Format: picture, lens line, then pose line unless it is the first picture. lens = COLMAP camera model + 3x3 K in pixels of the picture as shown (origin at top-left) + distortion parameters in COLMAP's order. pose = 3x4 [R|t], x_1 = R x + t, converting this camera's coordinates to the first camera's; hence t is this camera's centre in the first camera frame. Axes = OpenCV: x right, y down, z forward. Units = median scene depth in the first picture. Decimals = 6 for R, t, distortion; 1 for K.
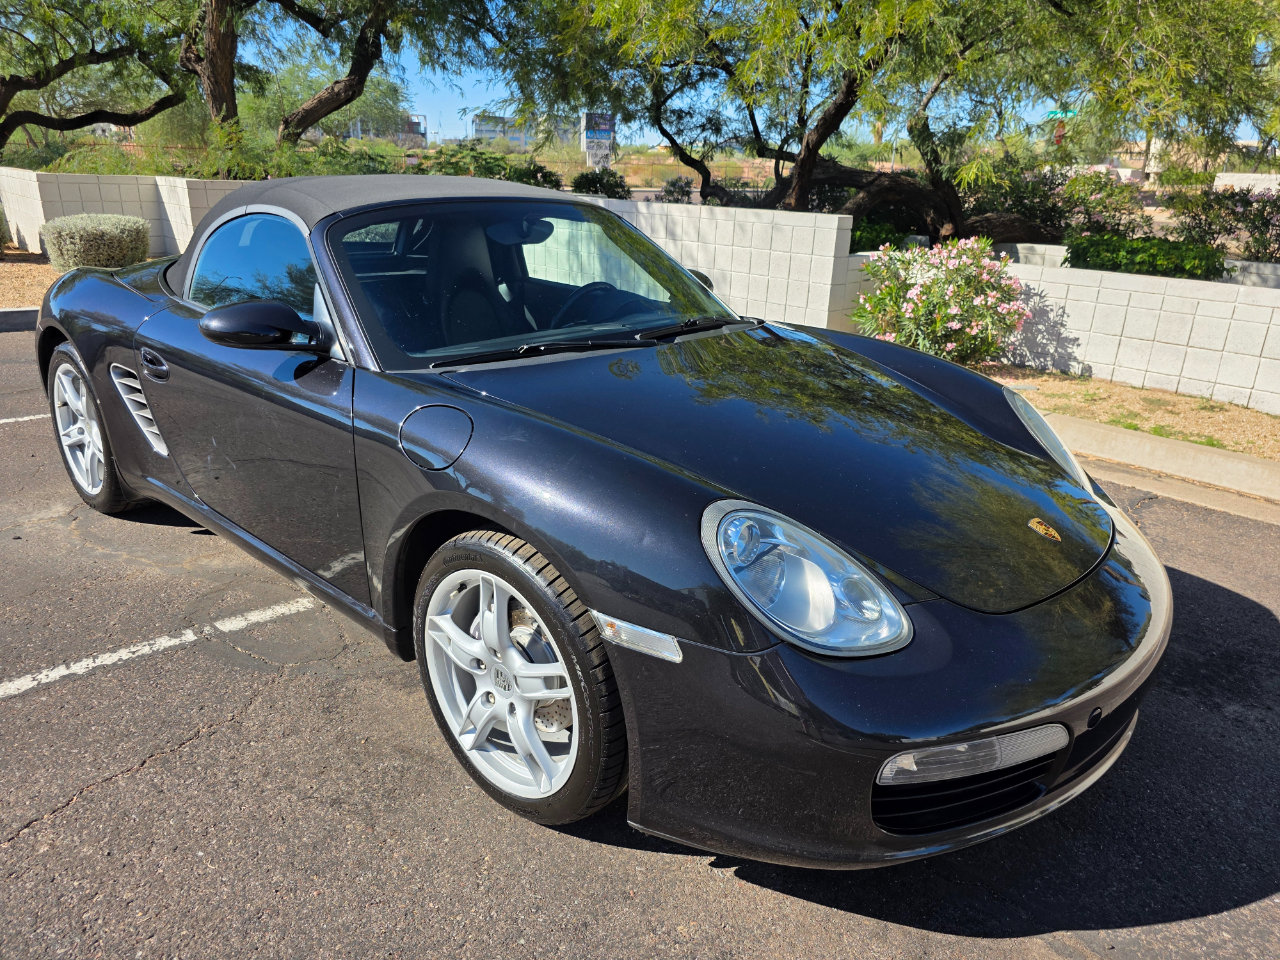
lens RADIAL K [[867.9, 0, 640.0], [0, 867.9, 480.0], [0, 0, 1]] dist [0.036434, -0.031846]
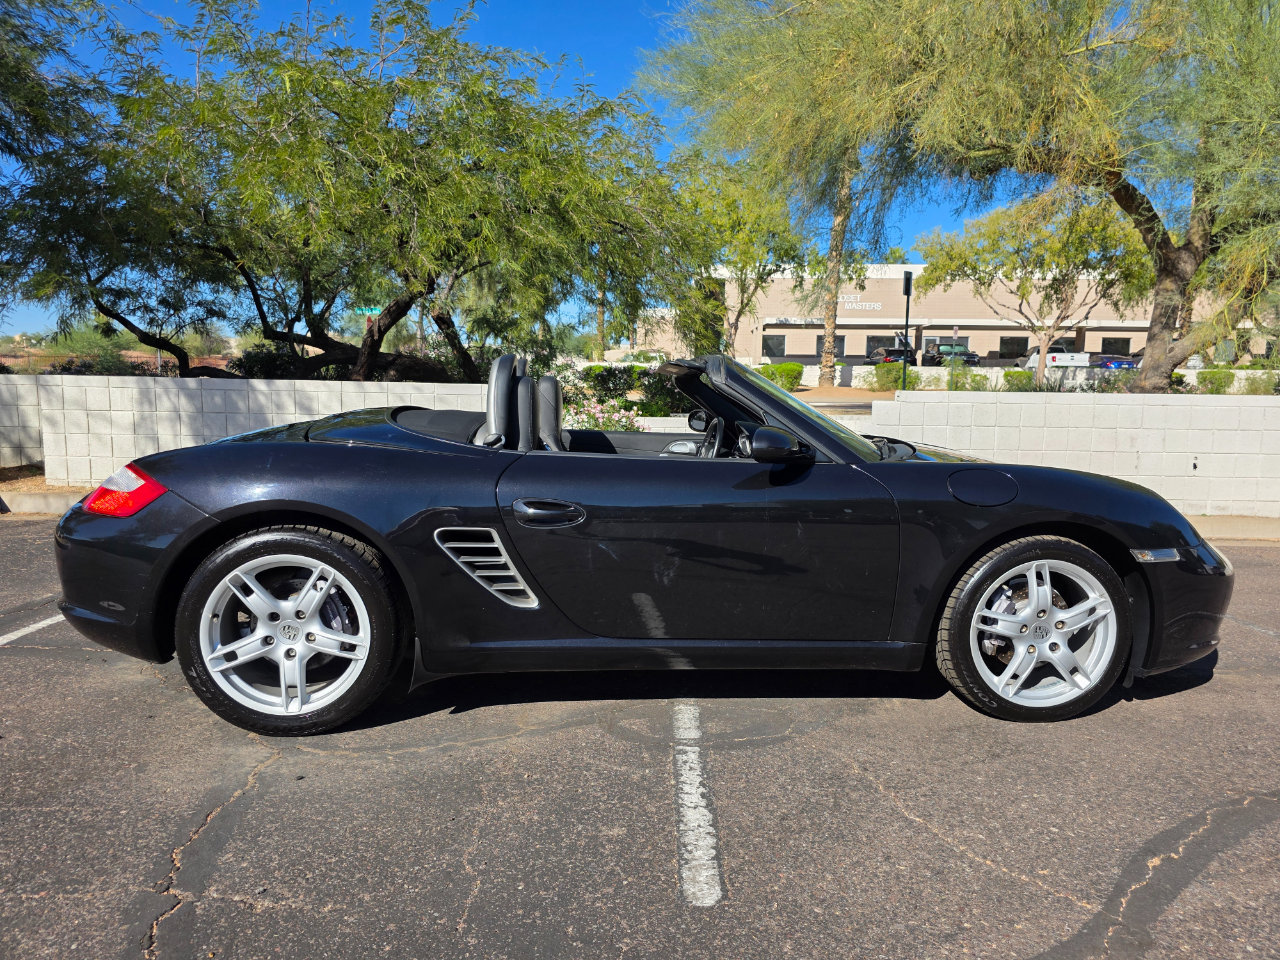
lens RADIAL K [[856.7, 0, 650.5], [0, 856.7, 471.7], [0, 0, 1]] dist [0.049525, -0.042520]
pose [[0.686712, -0.096553, 0.720489, -1.336382], [0.243908, 0.964287, -0.103248, -0.051450], [-0.684789, 0.246634, 0.685737, 0.248133]]
